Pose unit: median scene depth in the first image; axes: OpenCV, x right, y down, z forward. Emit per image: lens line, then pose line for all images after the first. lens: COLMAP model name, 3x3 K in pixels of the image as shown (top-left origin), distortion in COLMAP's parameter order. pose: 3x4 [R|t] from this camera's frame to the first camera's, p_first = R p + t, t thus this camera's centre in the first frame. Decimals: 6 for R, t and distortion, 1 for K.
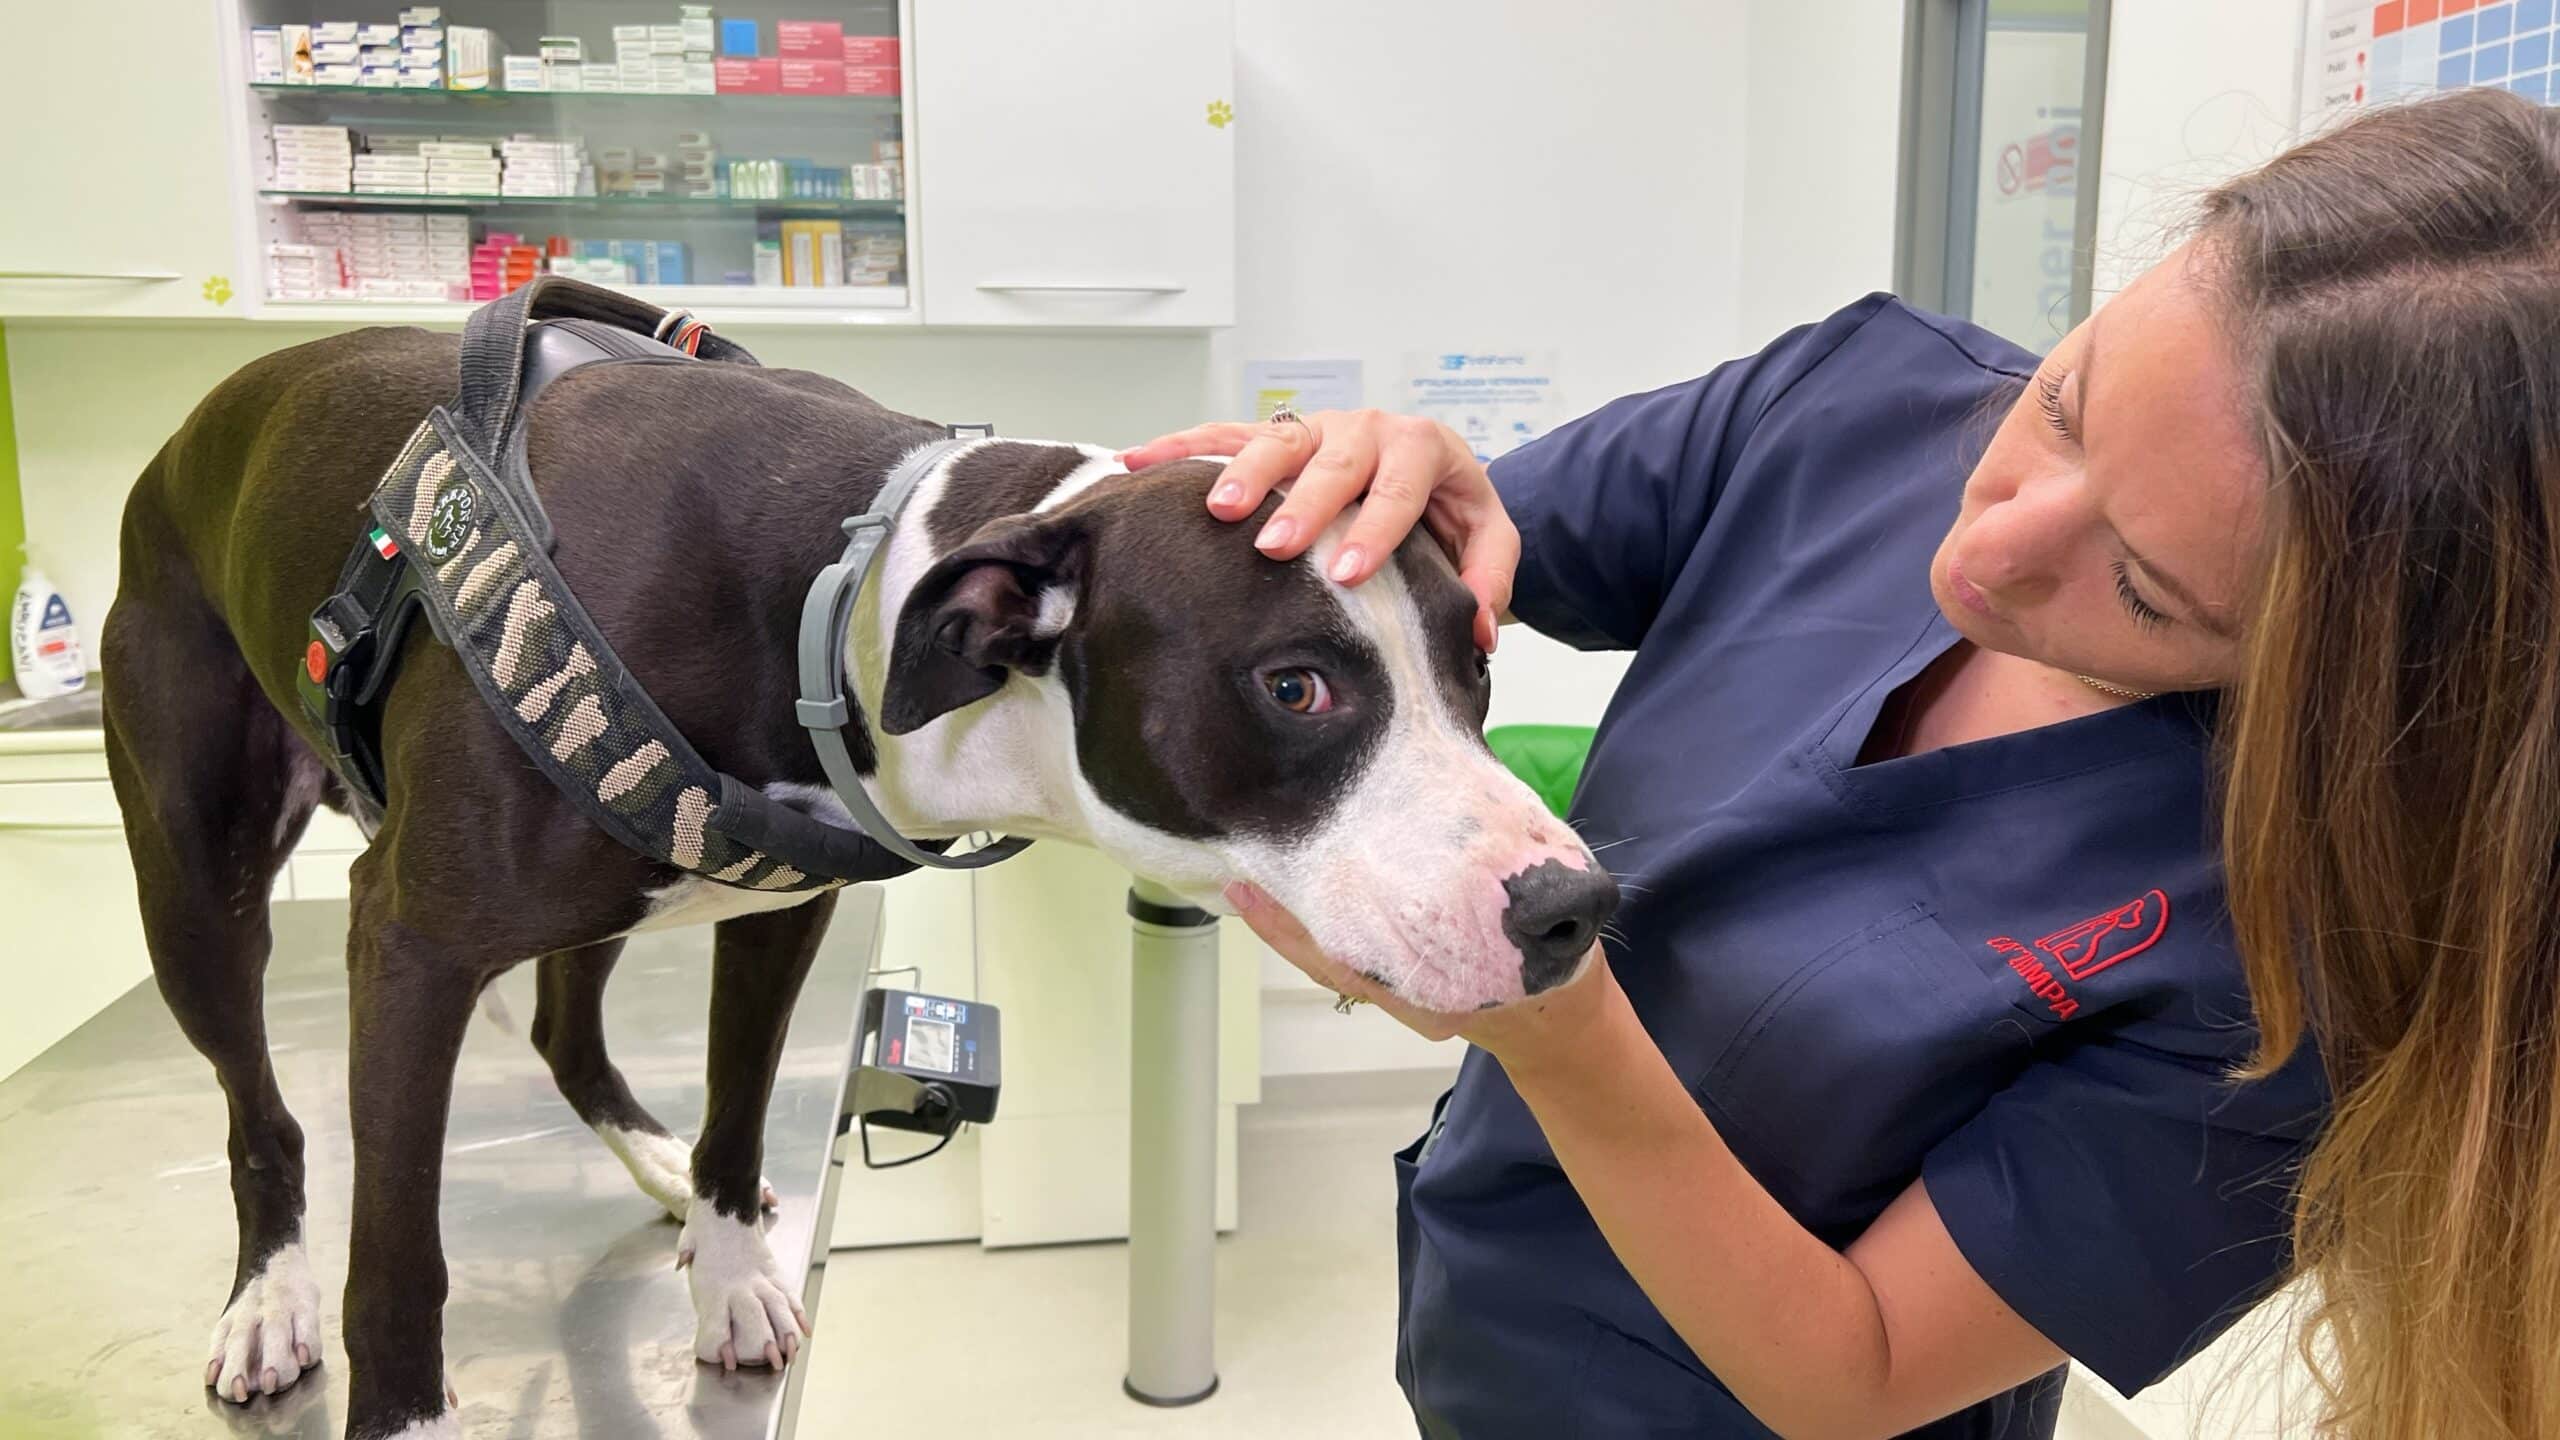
lens RADIAL K [[1938.5, 0, 1258.1], [0, 1938.5, 723.2], [0, 0, 1]] dist [0.053778, -0.057374]
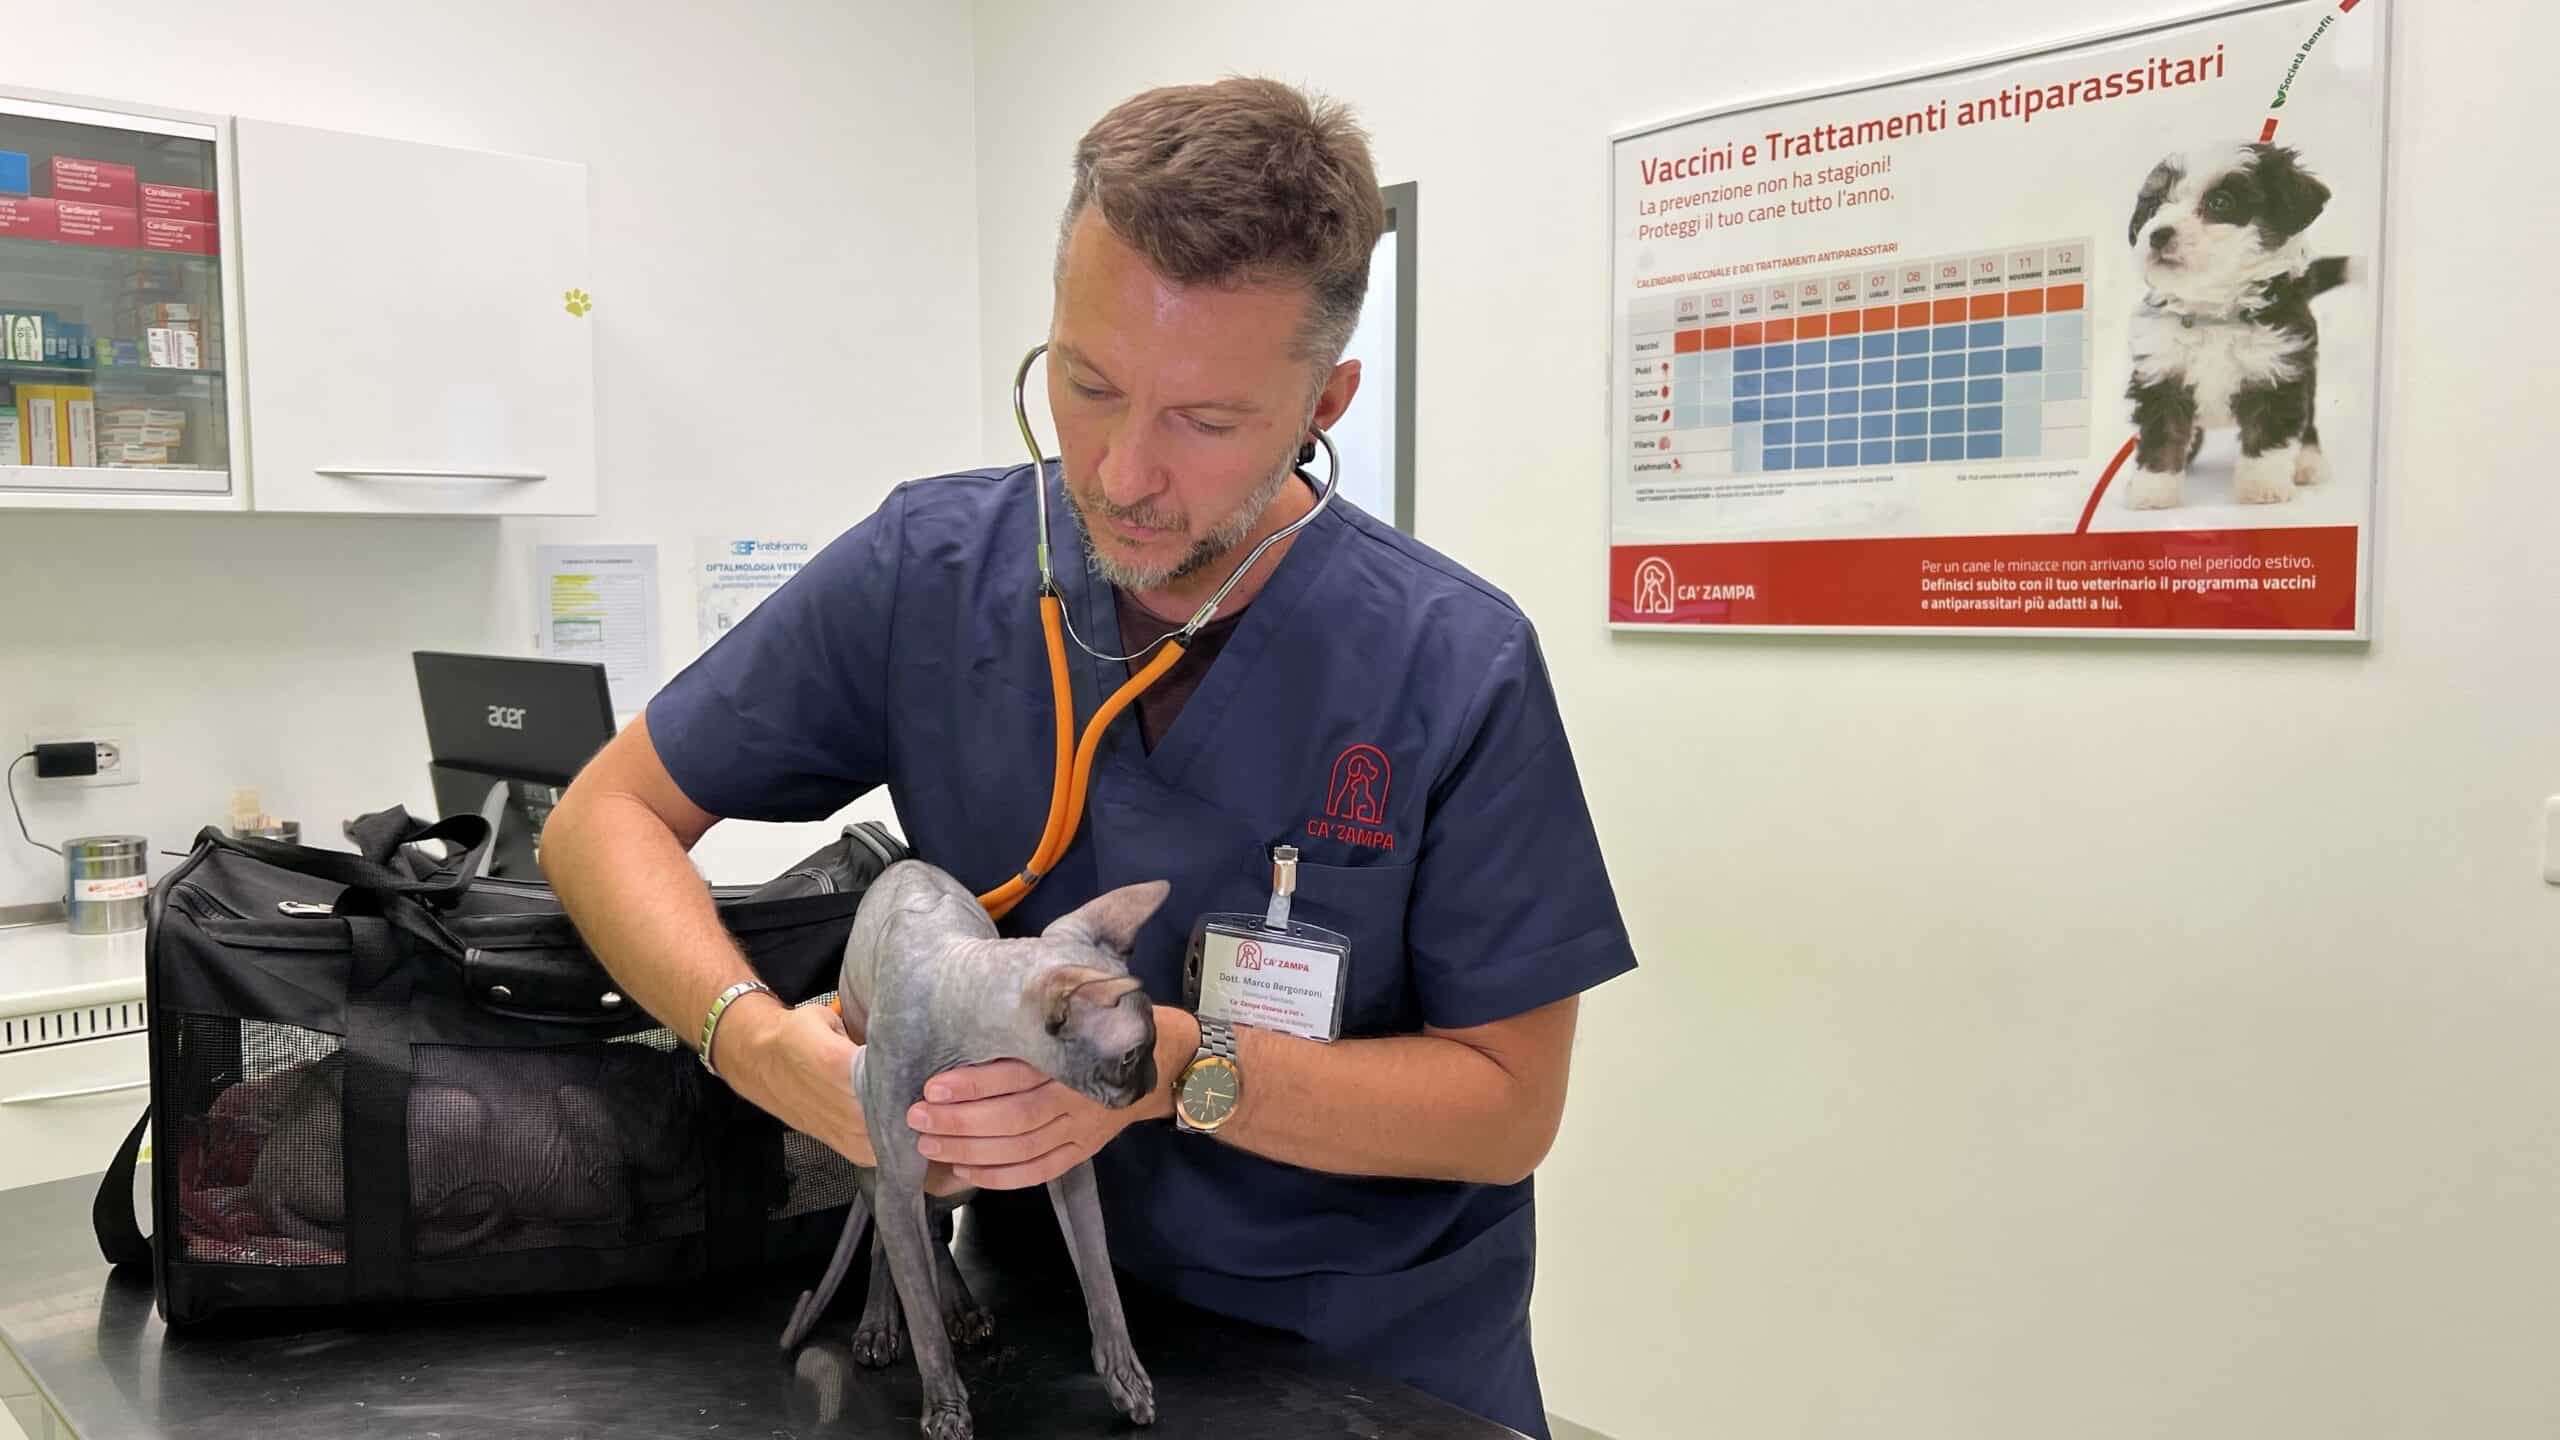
lens RADIAL K [[1938.5, 0, 1261.4], [0, 1938.5, 705.3], [0, 0, 1]] dist [0.053778, -0.057374]
pose [[0.814469, -0.043899, 0.578543, -0.314247], [0.090167, 0.994596, -0.051468, -0.032020], [-0.573157, 0.094085, 0.814026, 0.031216]]
